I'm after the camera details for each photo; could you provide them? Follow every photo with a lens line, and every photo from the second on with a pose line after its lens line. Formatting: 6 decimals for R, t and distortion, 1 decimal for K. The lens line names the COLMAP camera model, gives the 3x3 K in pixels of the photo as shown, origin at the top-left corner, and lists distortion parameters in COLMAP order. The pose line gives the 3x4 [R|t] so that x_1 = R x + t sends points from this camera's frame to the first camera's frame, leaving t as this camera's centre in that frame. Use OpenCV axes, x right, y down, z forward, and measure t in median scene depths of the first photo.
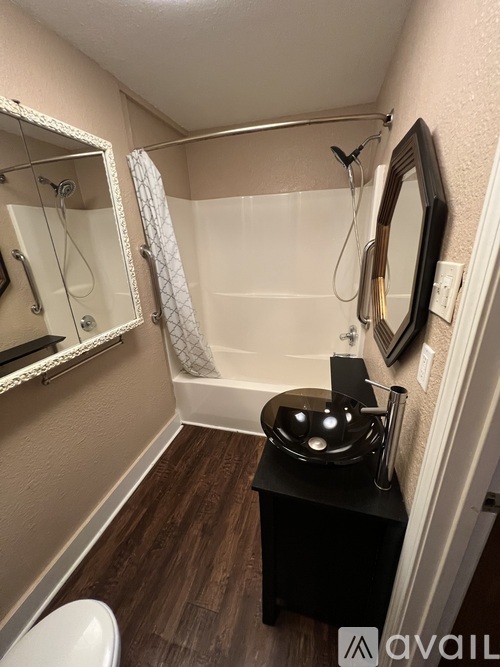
lens RADIAL K [[266.4, 0, 252.1], [0, 266.4, 333.3], [0, 0, 1]] dist [-0.002602, -0.000173]
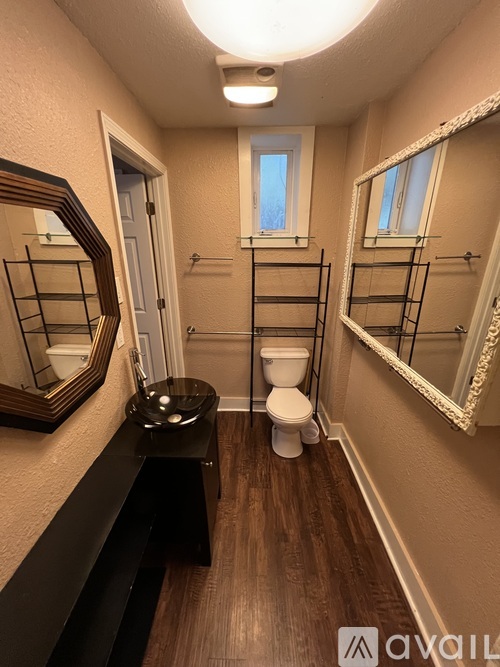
lens RADIAL K [[266.4, 0, 248.5], [0, 266.4, 334.9], [0, 0, 1]] dist [-0.002602, -0.000173]
pose [[-0.970340, 0.116866, -0.211621, 0.089424], [-0.044156, 0.774980, 0.630441, -0.539556], [0.237679, 0.621086, -0.746834, 1.310445]]
